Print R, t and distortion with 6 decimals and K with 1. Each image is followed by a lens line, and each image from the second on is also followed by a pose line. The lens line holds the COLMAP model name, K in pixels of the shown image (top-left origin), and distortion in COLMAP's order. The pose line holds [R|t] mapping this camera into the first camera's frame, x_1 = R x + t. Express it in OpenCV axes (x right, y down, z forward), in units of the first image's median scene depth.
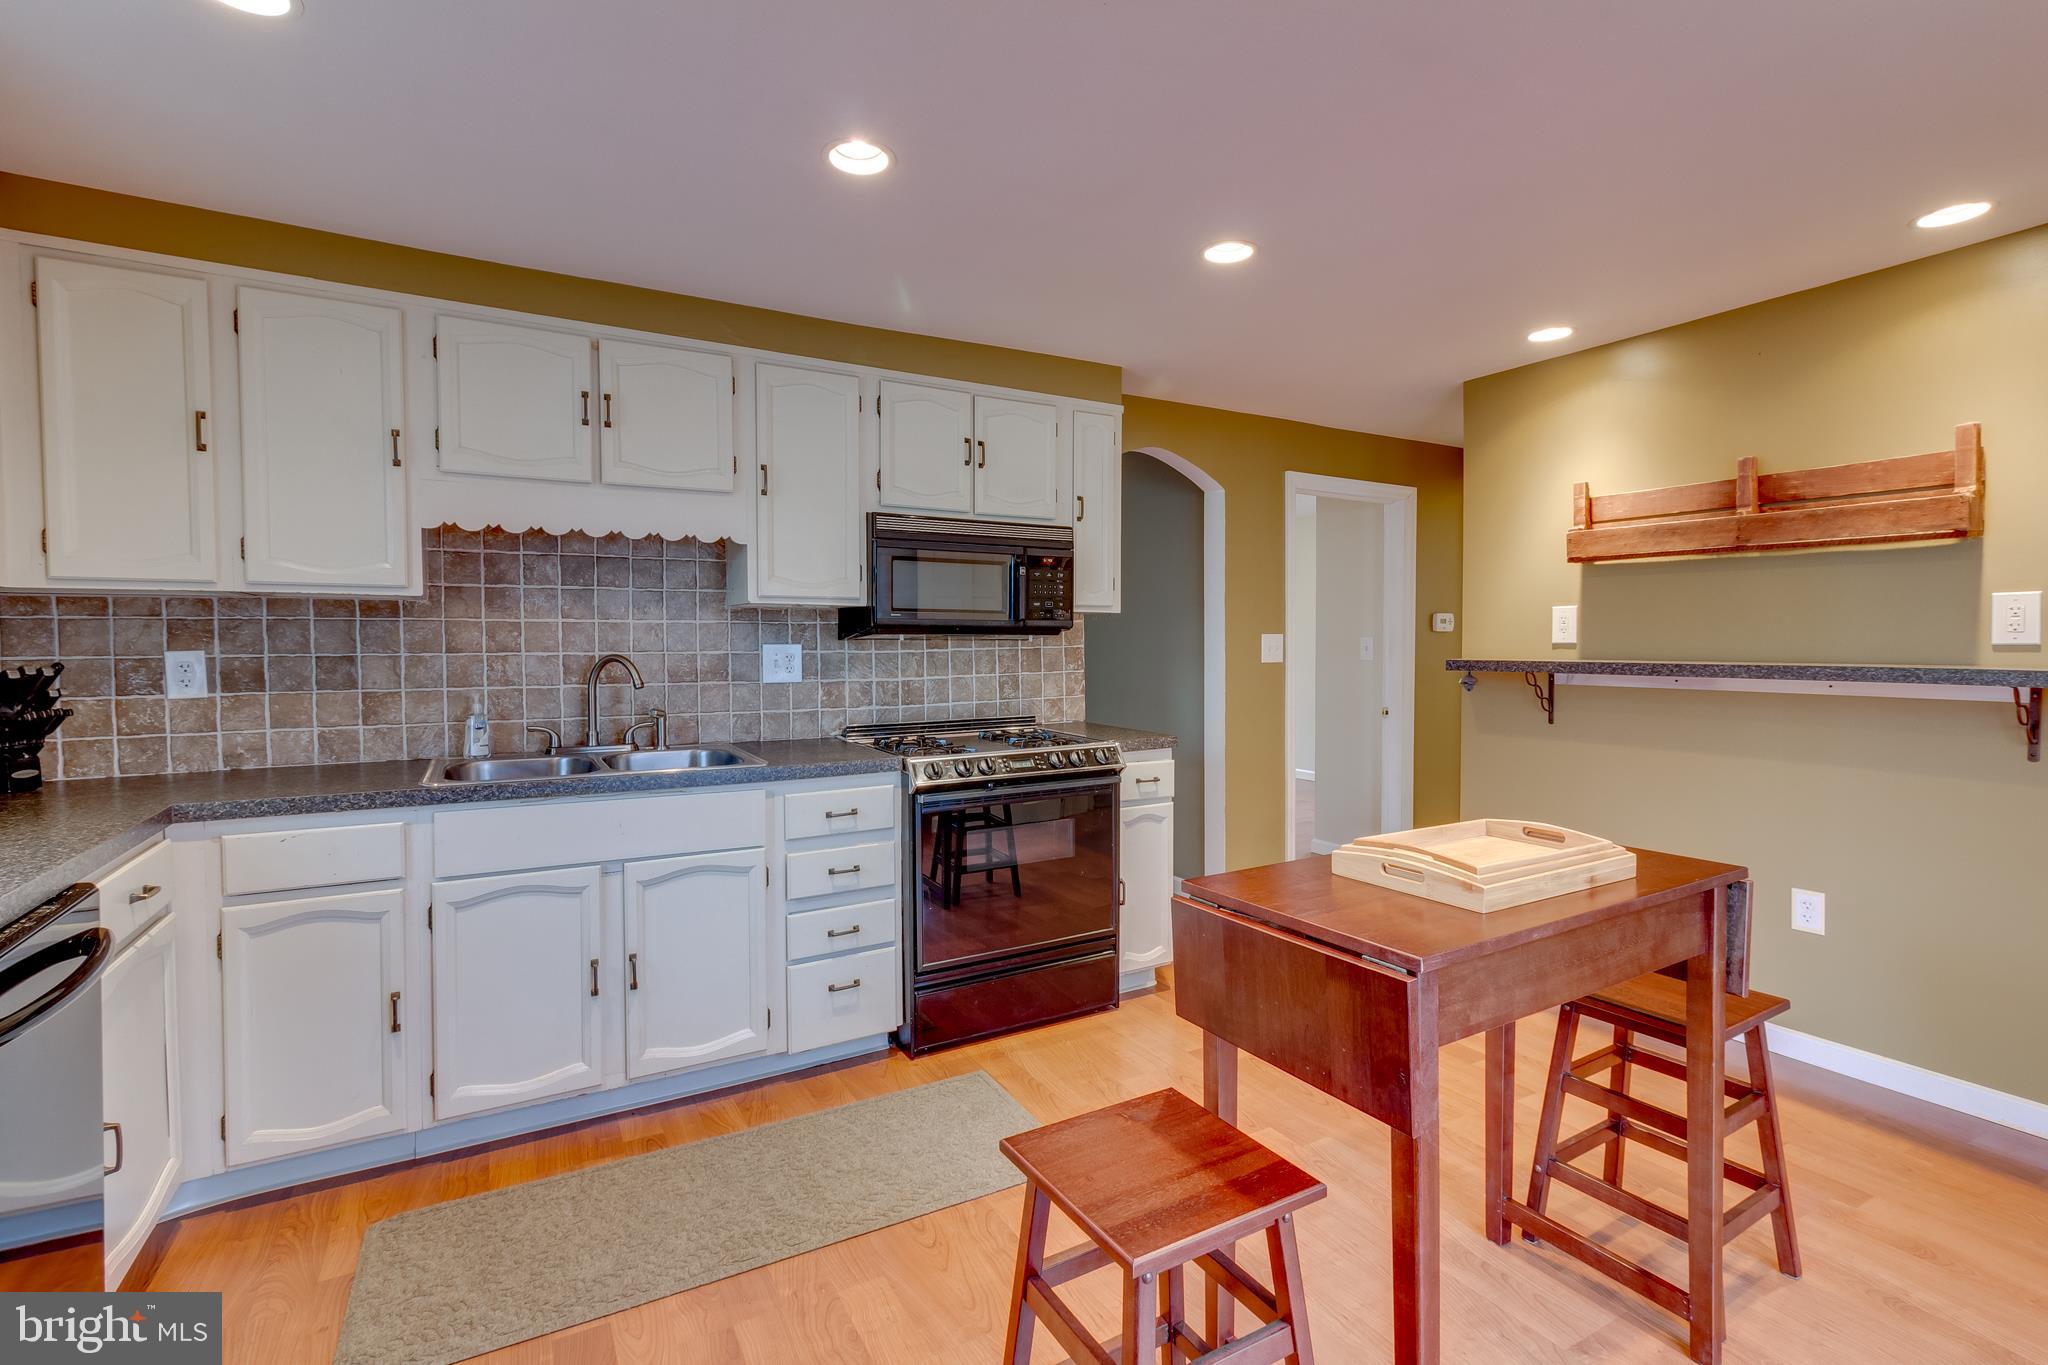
lens RADIAL K [[940.1, 0, 1101.2], [0, 940.1, 656.9], [0, 0, 1]] dist [0.002030, 0.000320]
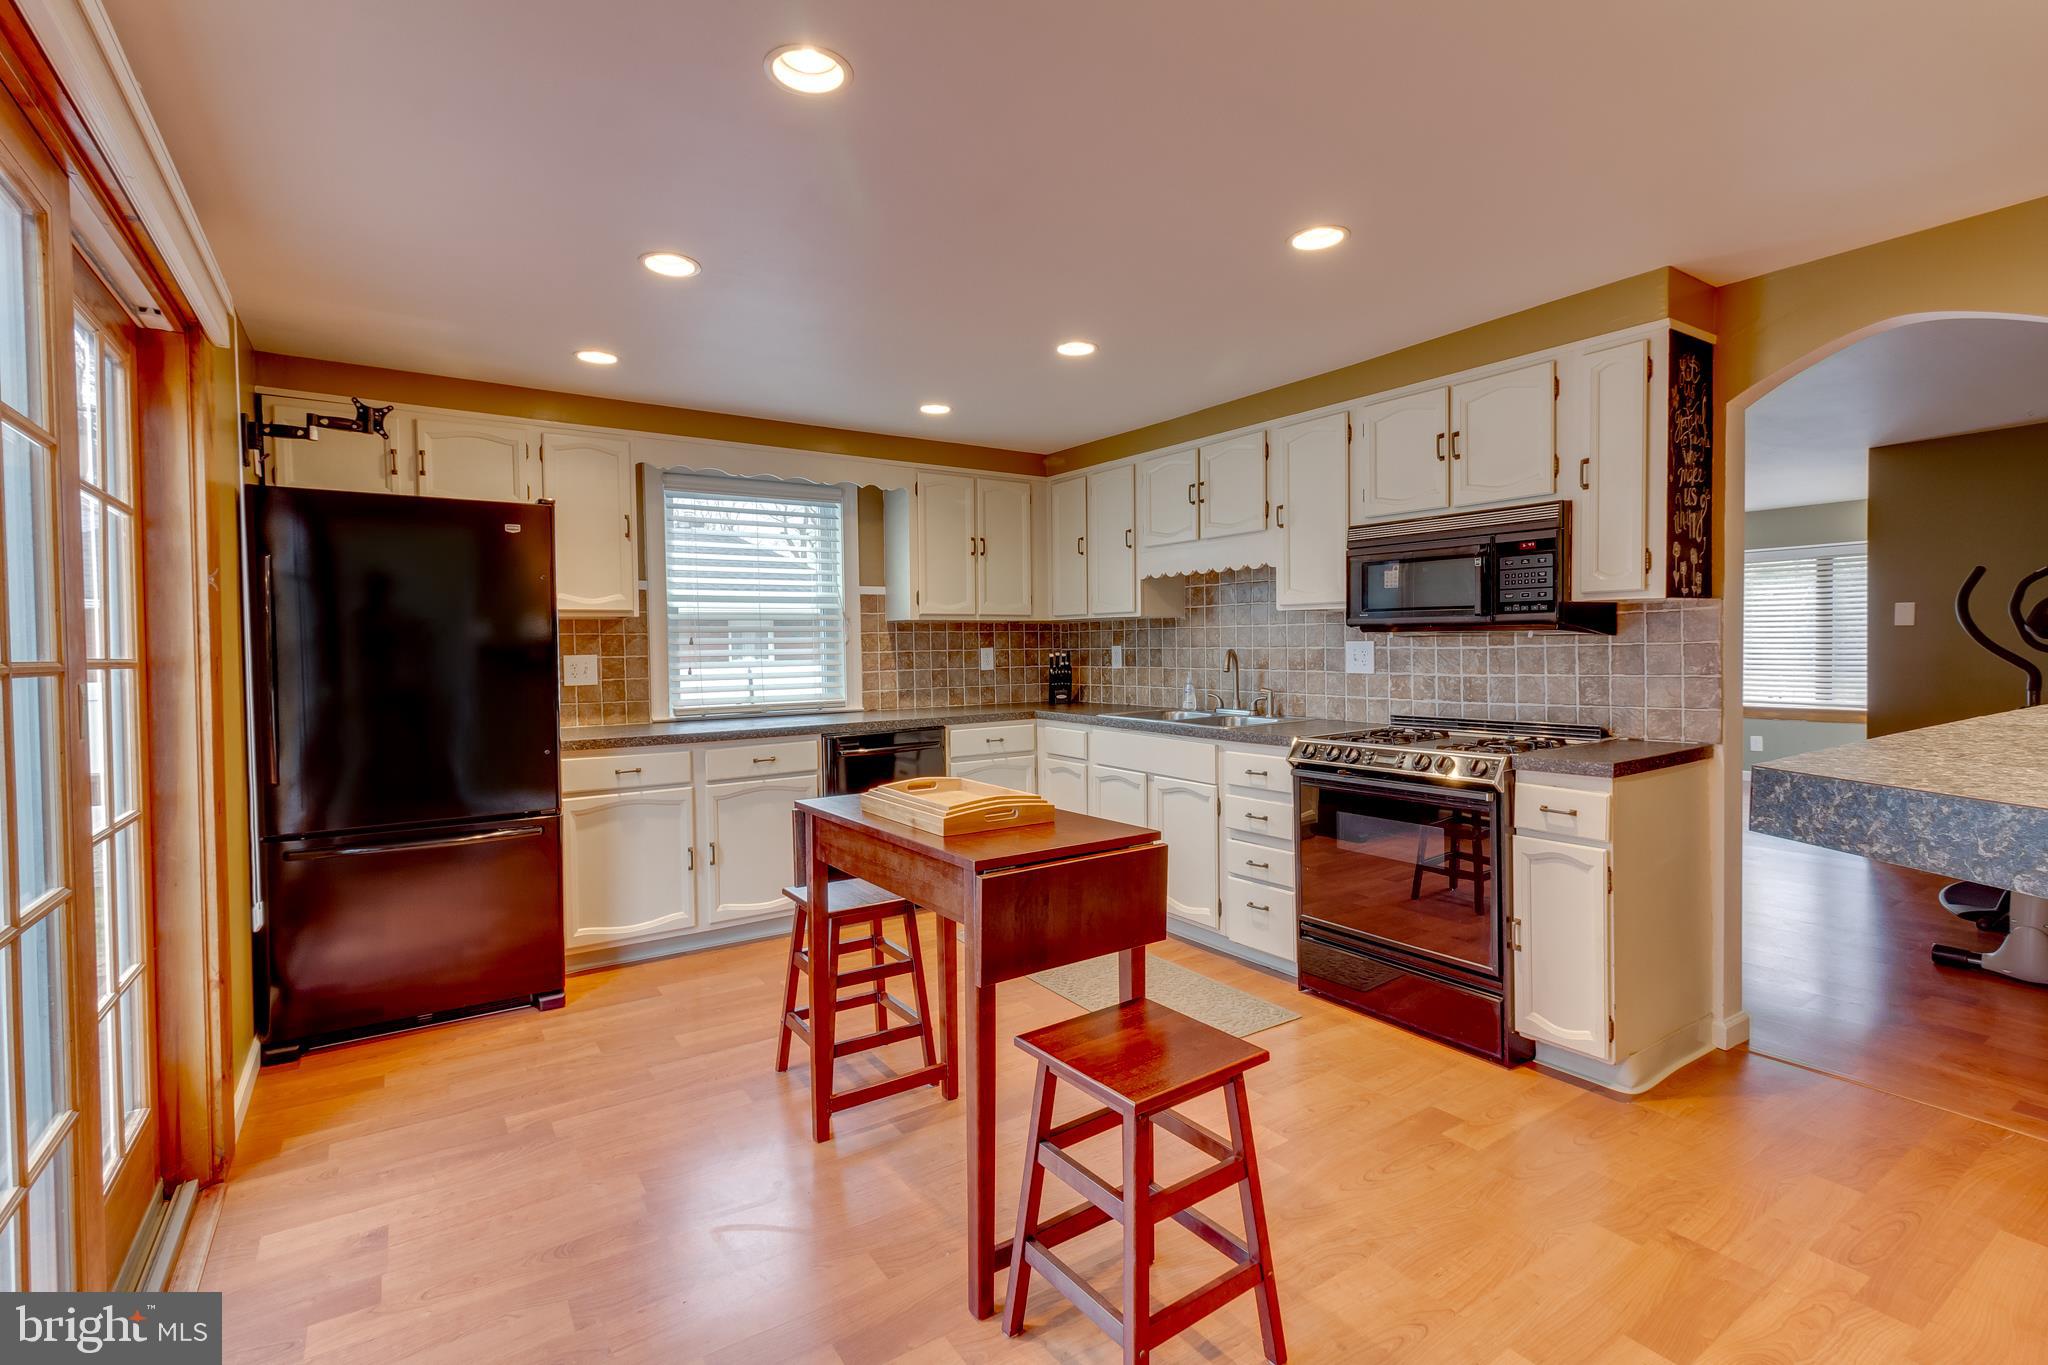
lens RADIAL K [[940.1, 0, 1025.9], [0, 940.1, 669.1], [0, 0, 1]] dist [0.002030, 0.000320]
pose [[0.049484, 0.027389, -0.998399, 0.860797], [-0.008337, 0.999600, 0.027008, -0.007479], [0.998740, 0.006987, 0.049693, 0.532953]]
